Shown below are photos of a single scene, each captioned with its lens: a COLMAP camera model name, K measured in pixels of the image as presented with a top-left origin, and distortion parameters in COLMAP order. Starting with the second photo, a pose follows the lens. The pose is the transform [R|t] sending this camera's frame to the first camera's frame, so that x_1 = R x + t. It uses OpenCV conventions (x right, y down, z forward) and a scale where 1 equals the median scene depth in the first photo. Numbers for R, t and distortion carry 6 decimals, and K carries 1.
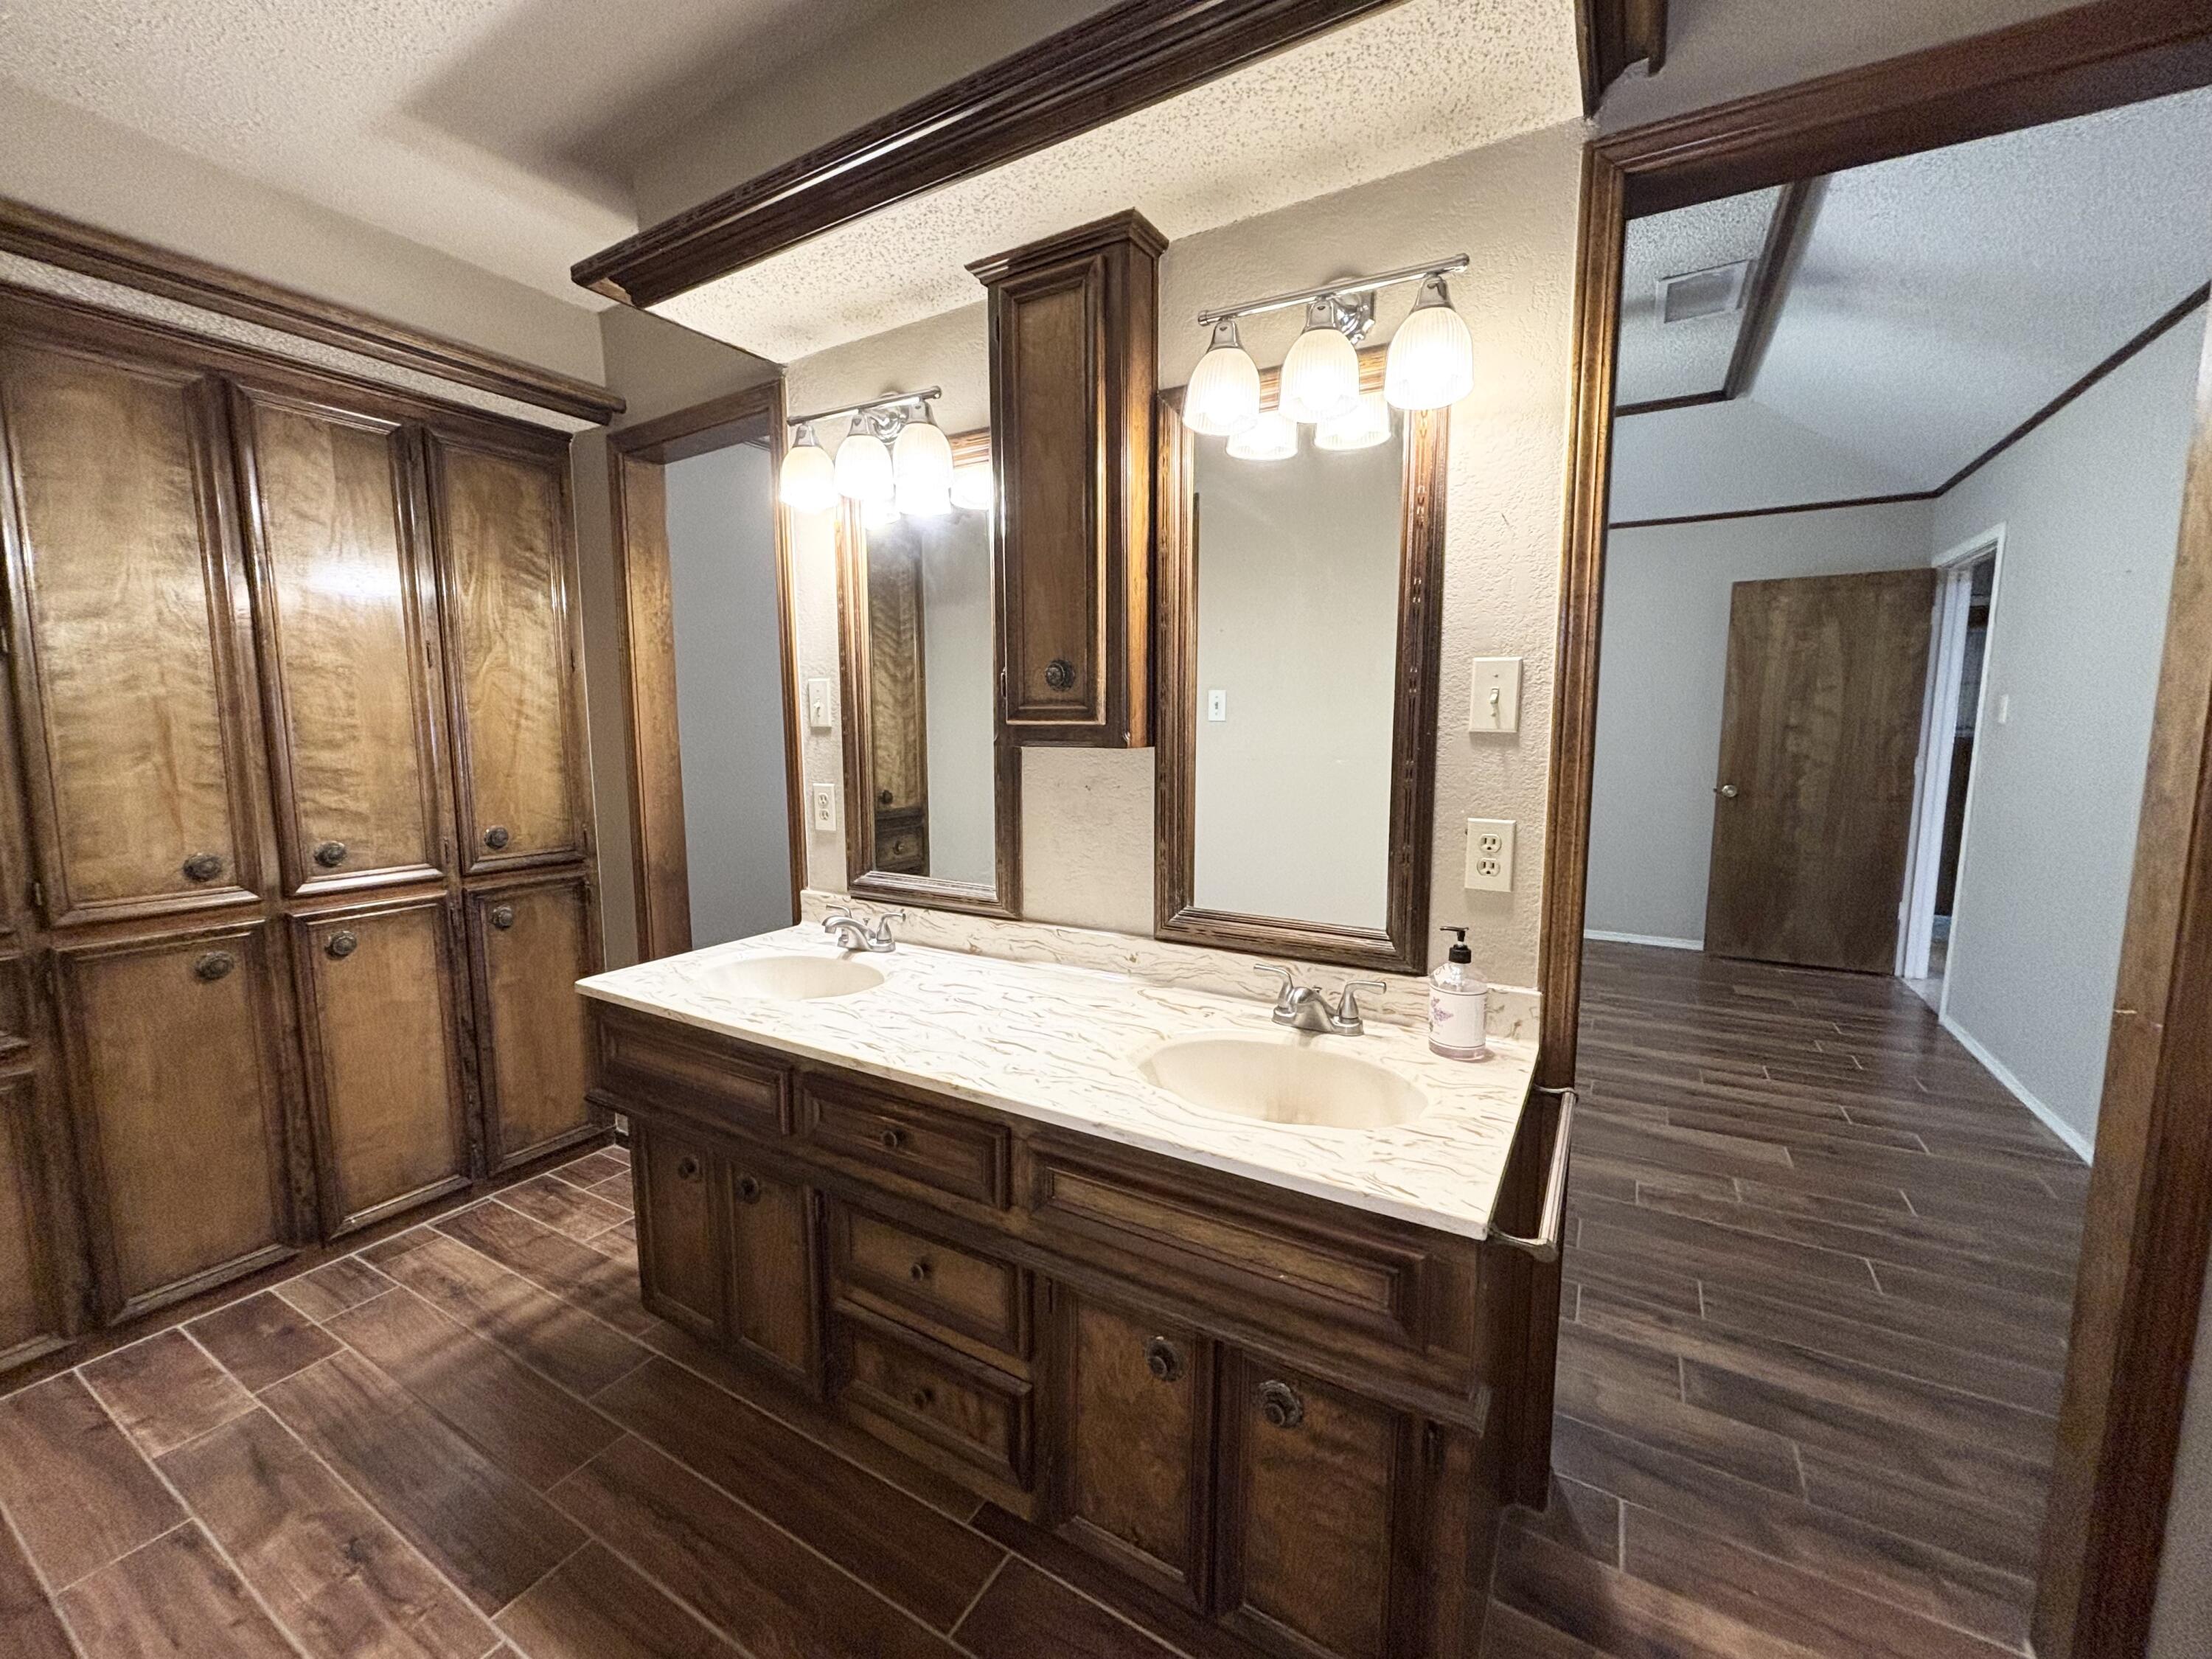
lens RADIAL K [[891.2, 0, 1102.0], [0, 891.2, 829.9], [0, 0, 1]] dist [0.004699, -0.000096]
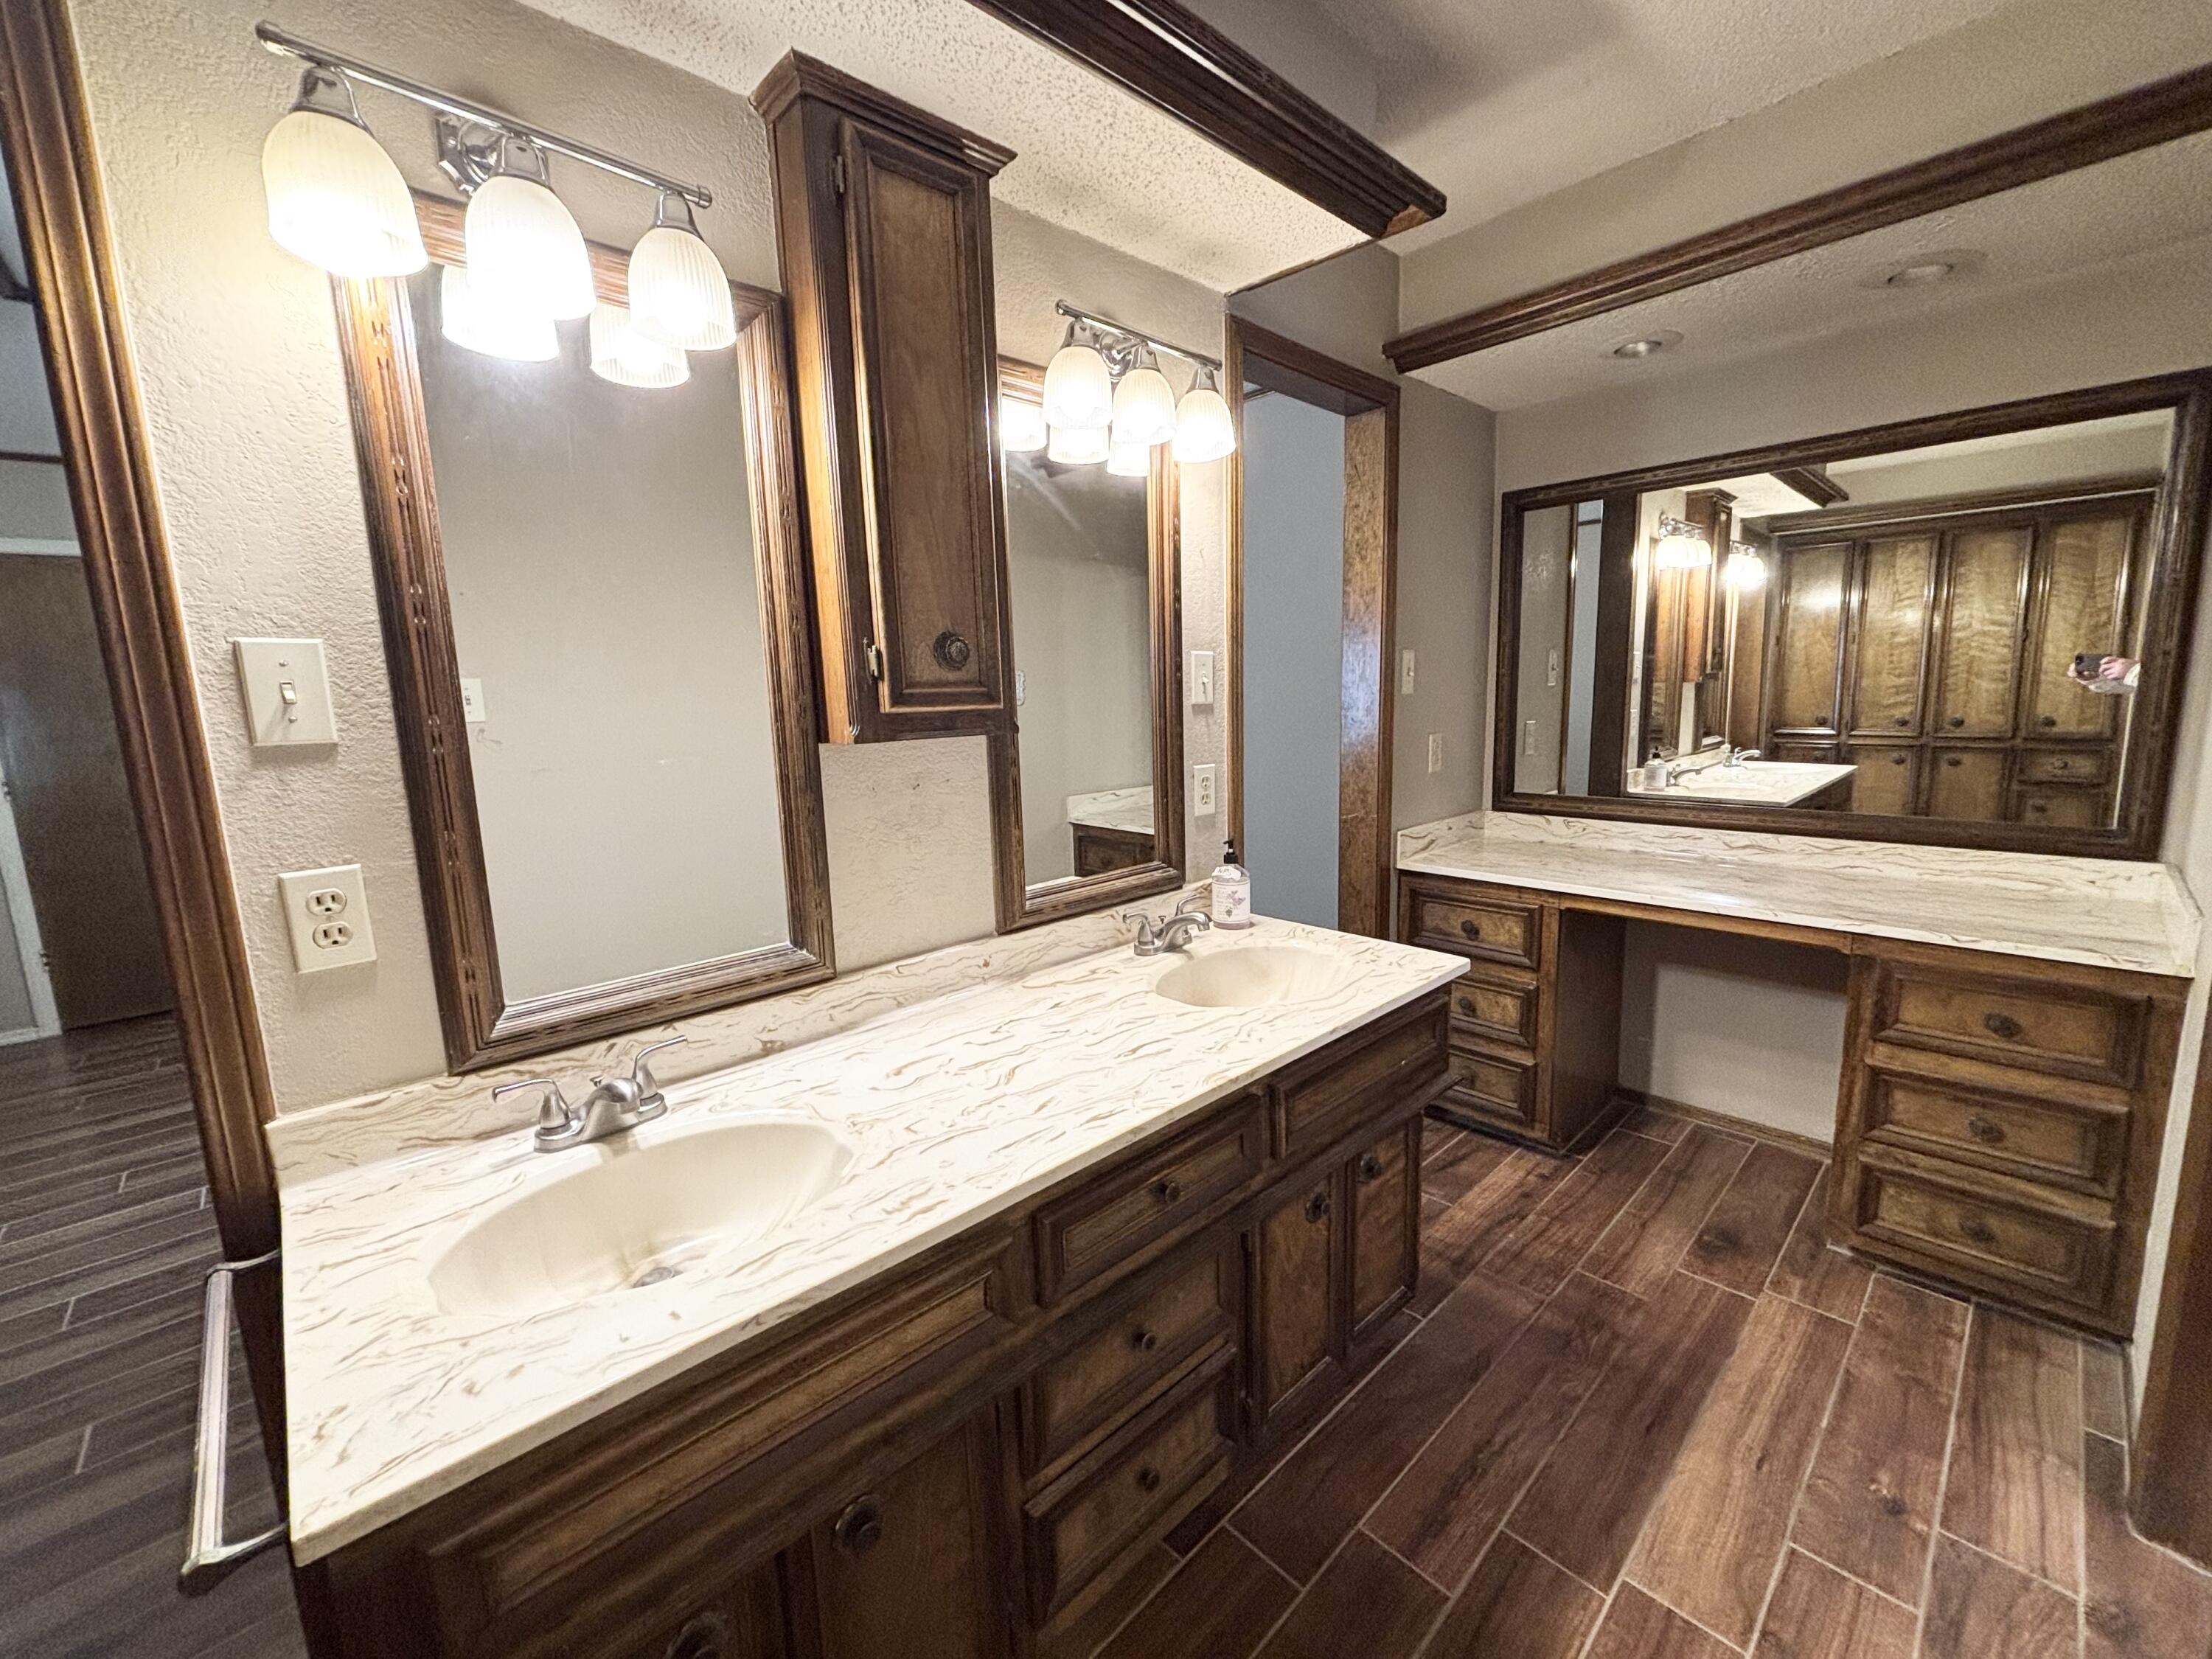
lens RADIAL K [[891.2, 0, 1111.0], [0, 891.2, 831.5], [0, 0, 1]] dist [0.004699, -0.000096]
pose [[0.279797, -0.157788, 0.947004, -0.797077], [0.149525, 0.981527, 0.119363, -0.082046], [-0.948344, 0.108203, 0.298221, 0.602163]]
